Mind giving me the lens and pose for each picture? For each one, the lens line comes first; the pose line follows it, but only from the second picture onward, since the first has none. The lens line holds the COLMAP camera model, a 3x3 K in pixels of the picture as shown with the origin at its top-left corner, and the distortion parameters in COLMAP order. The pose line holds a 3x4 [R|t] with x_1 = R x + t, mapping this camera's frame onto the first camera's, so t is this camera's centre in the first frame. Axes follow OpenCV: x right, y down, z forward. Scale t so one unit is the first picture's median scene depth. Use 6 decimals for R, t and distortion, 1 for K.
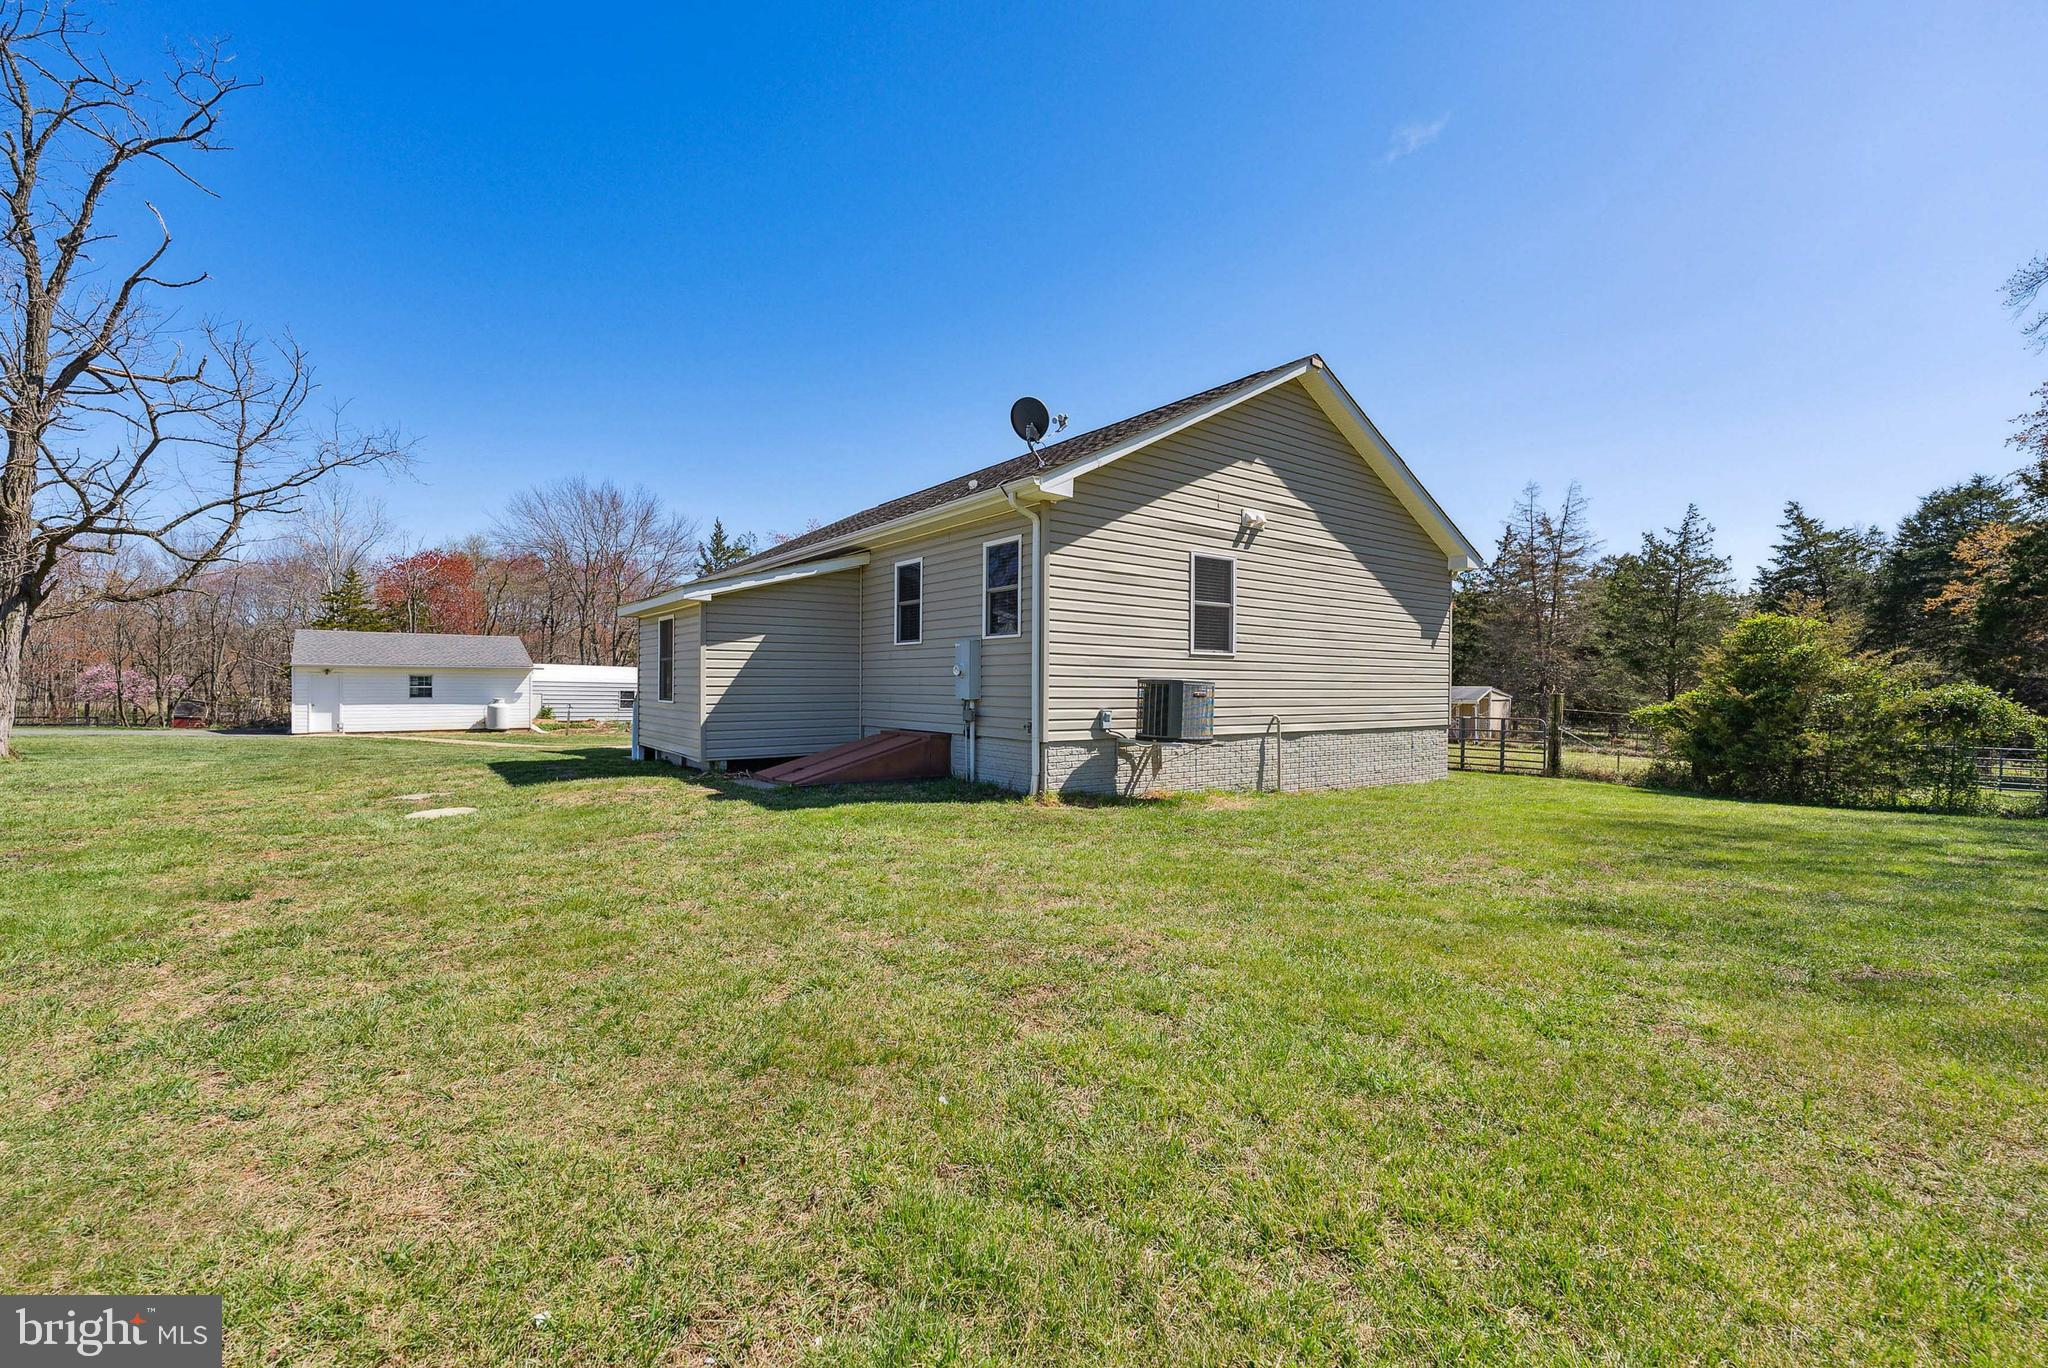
lens RADIAL K [[855.2, 0, 1023.9], [0, 855.2, 686.1], [0, 0, 1]] dist [-0.000528, 0.000364]
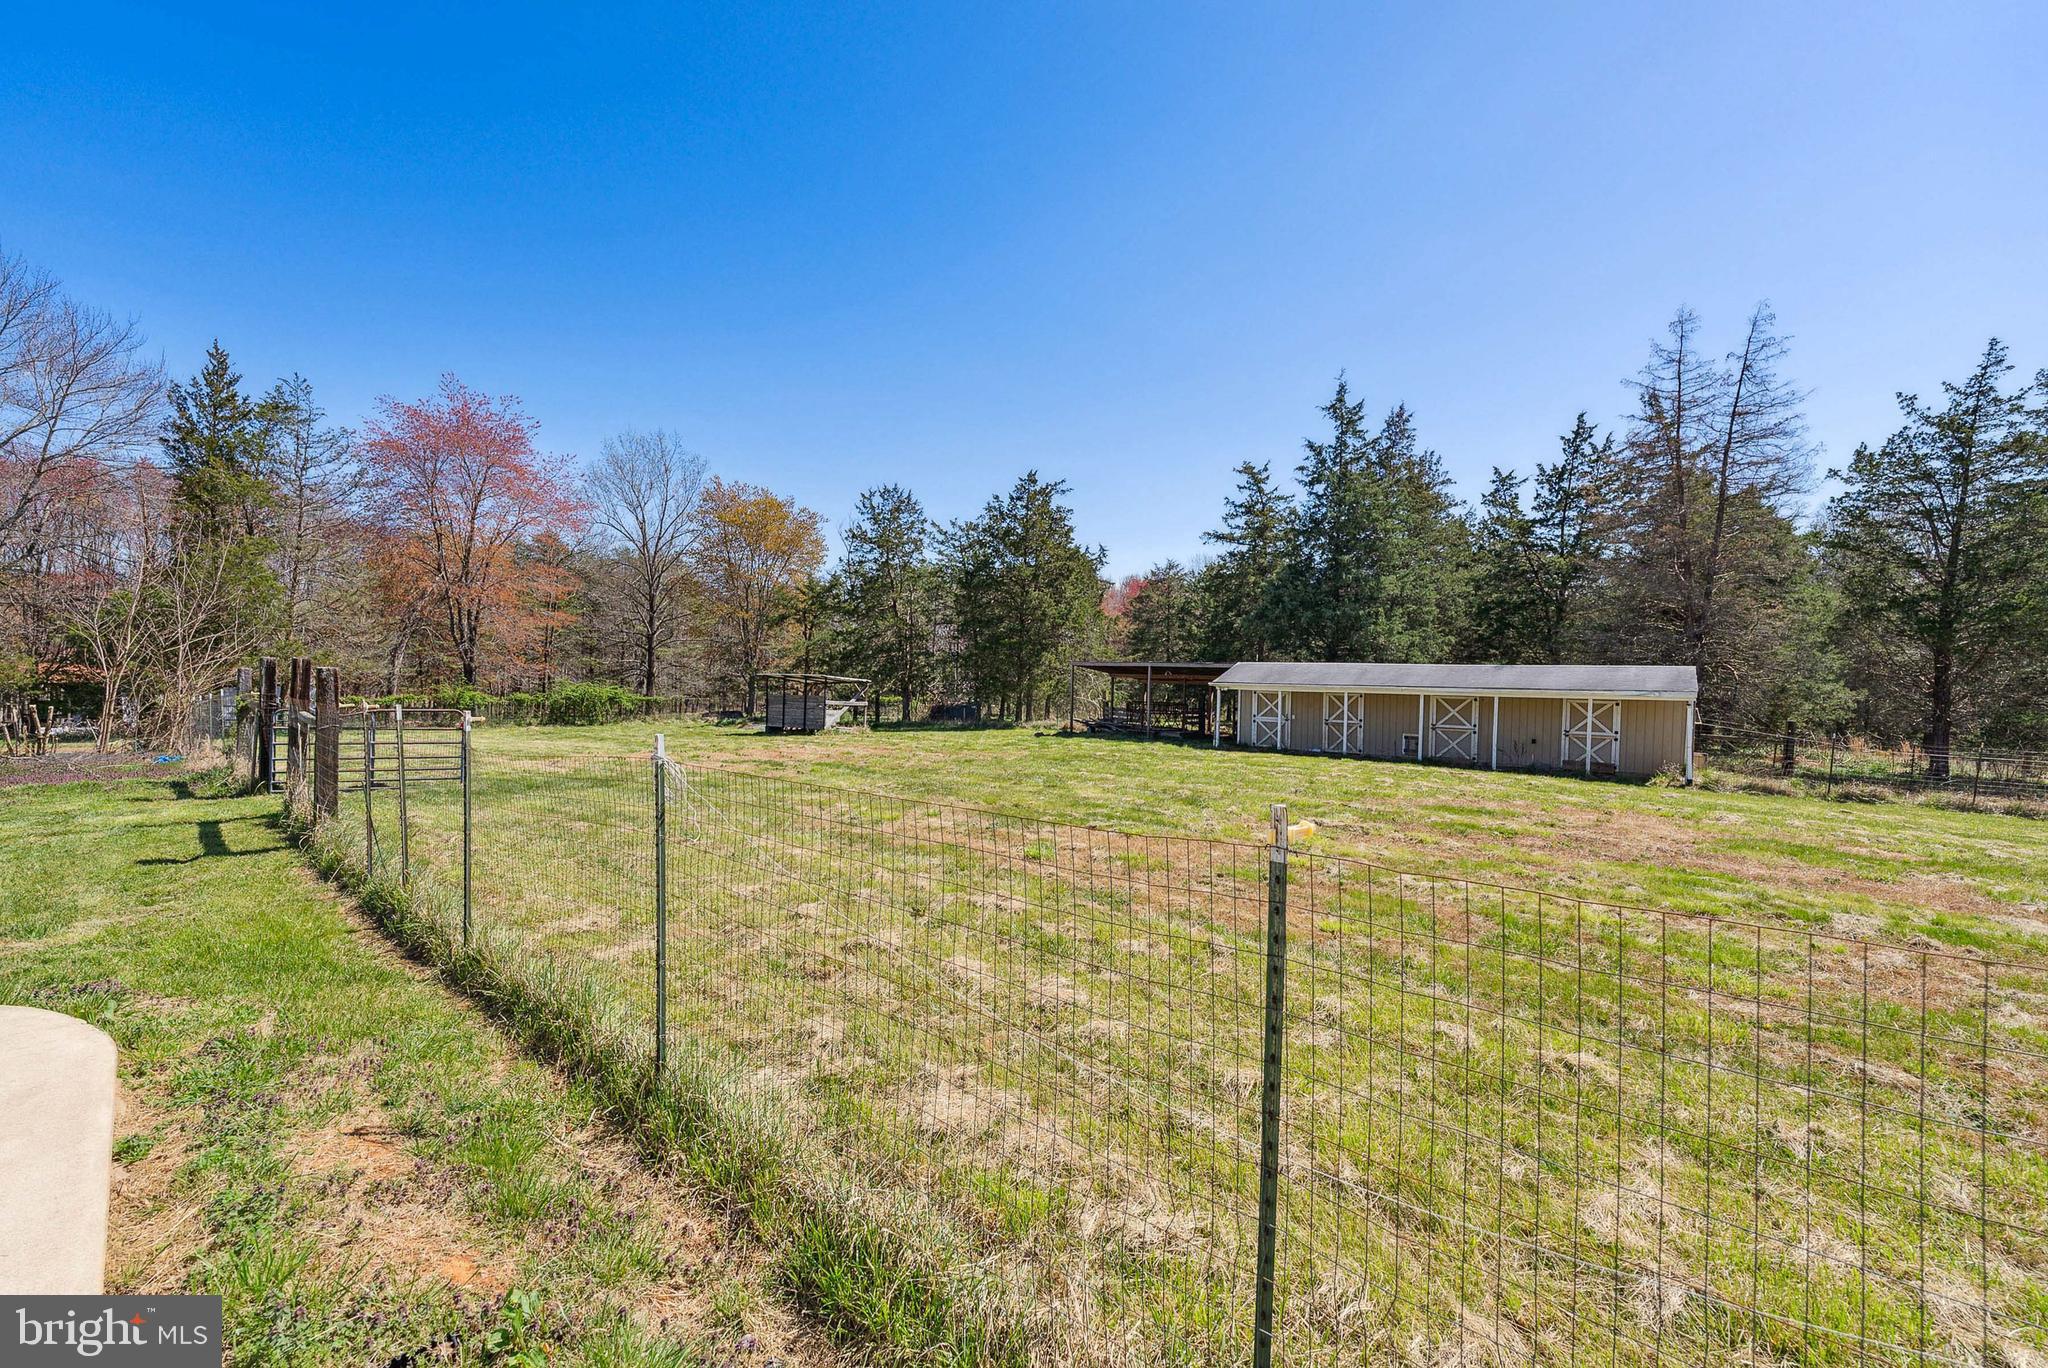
lens RADIAL K [[855.2, 0, 1028.5], [0, 855.2, 696.3], [0, 0, 1]] dist [-0.000528, 0.000364]
pose [[0.984739, 0.001334, 0.174032, 0.270769], [-0.006876, 0.999488, 0.031245, 0.026293], [-0.173901, -0.031965, 0.984244, 2.246250]]
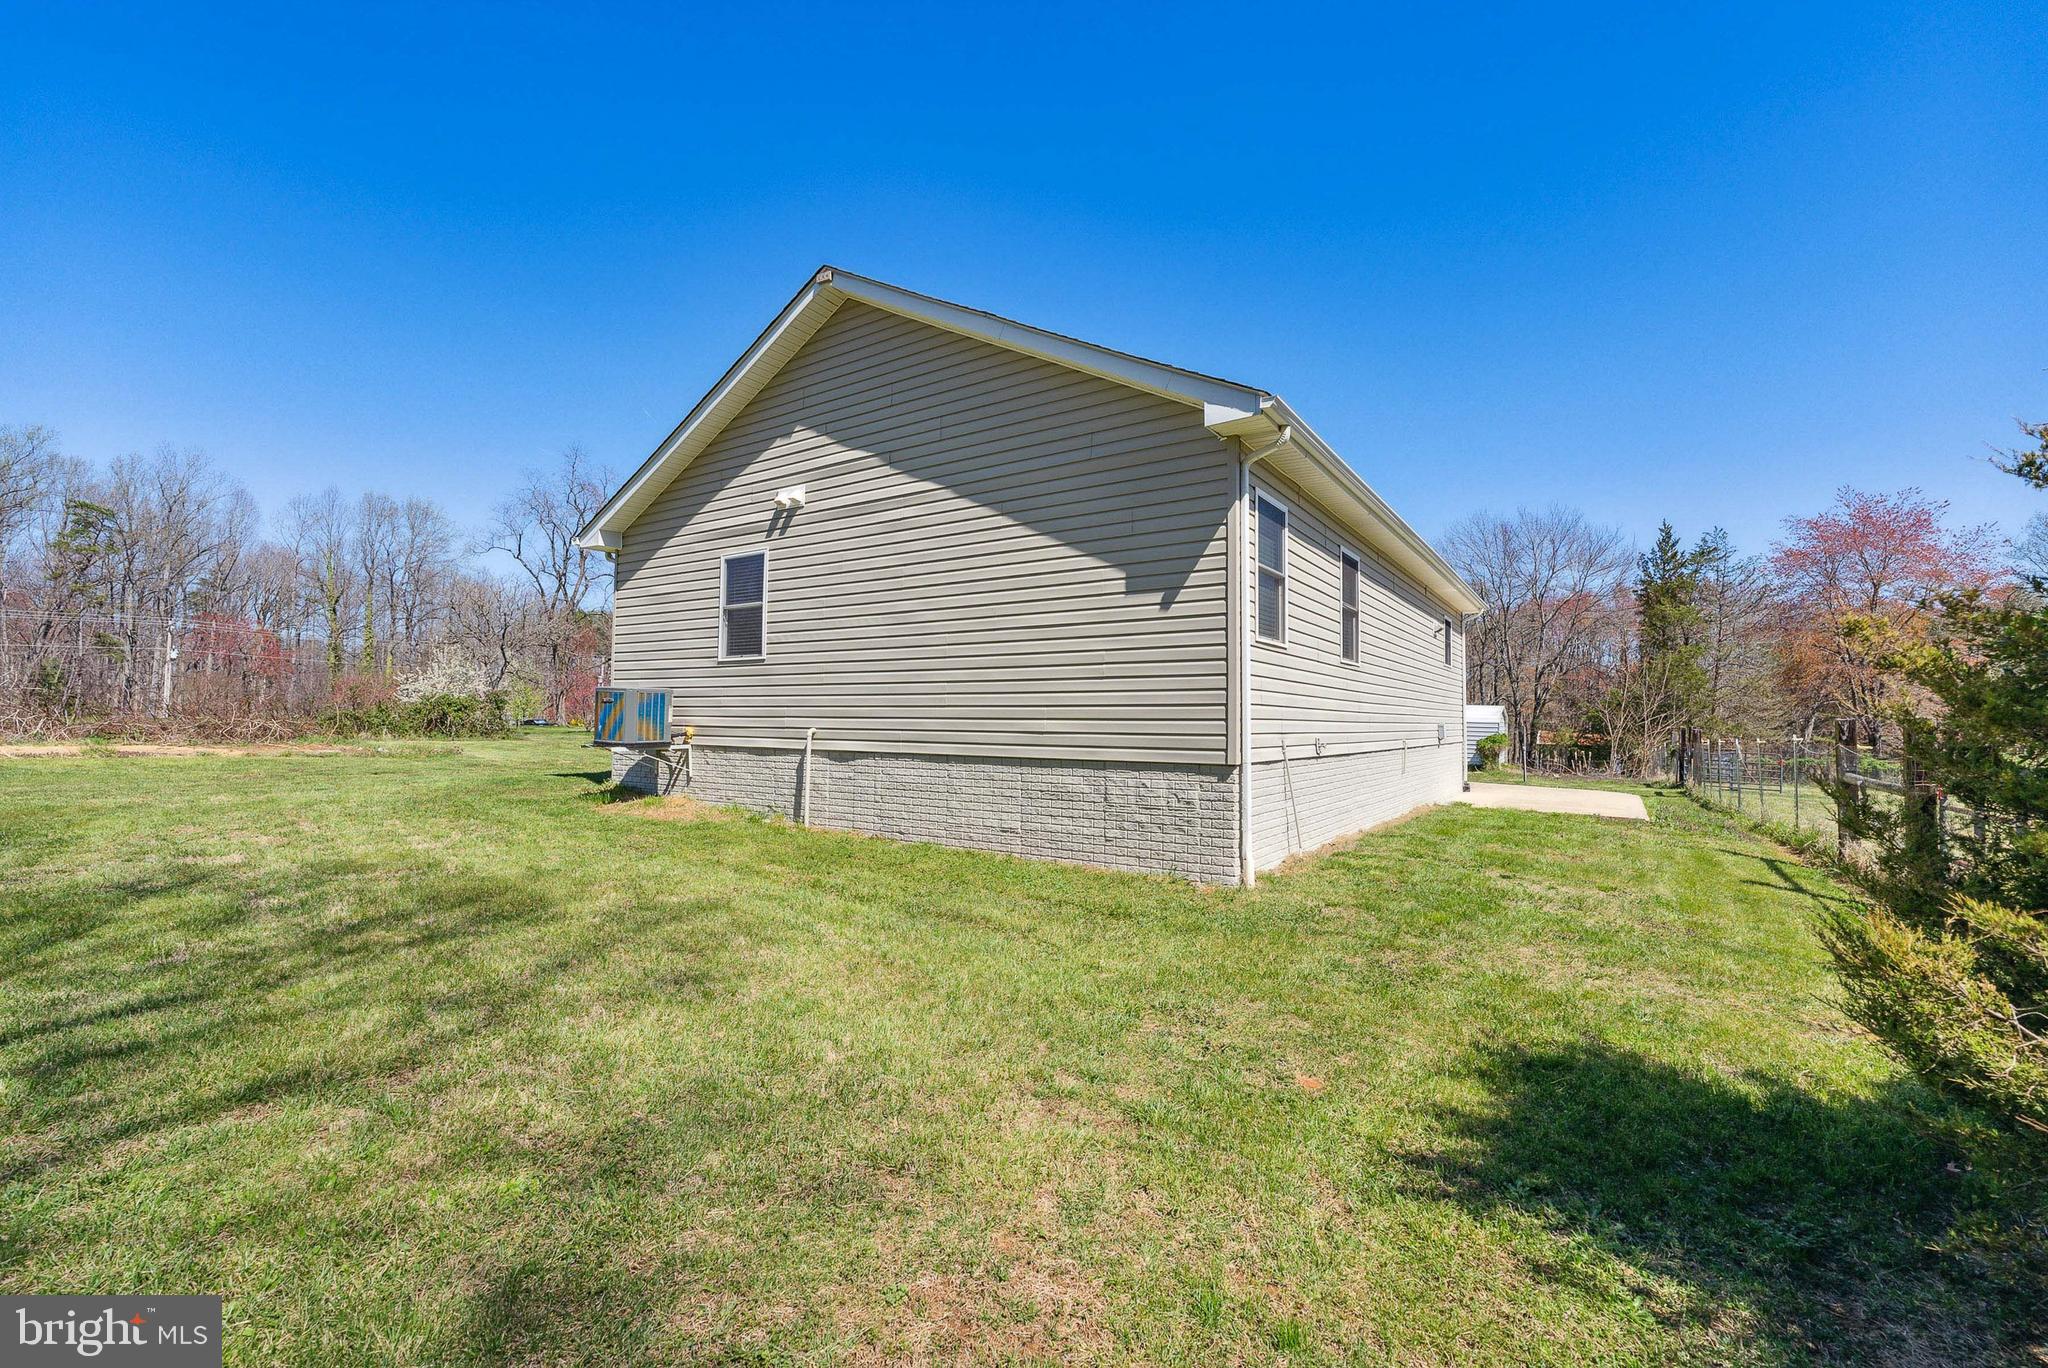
lens RADIAL K [[855.2, 0, 1018.7], [0, 855.2, 683.9], [0, 0, 1]] dist [-0.000528, 0.000364]
pose [[0.329156, -0.044758, -0.943214, 1.153948], [-0.009870, 0.998658, -0.050834, 0.032519], [0.944224, 0.026042, 0.328273, 0.946796]]
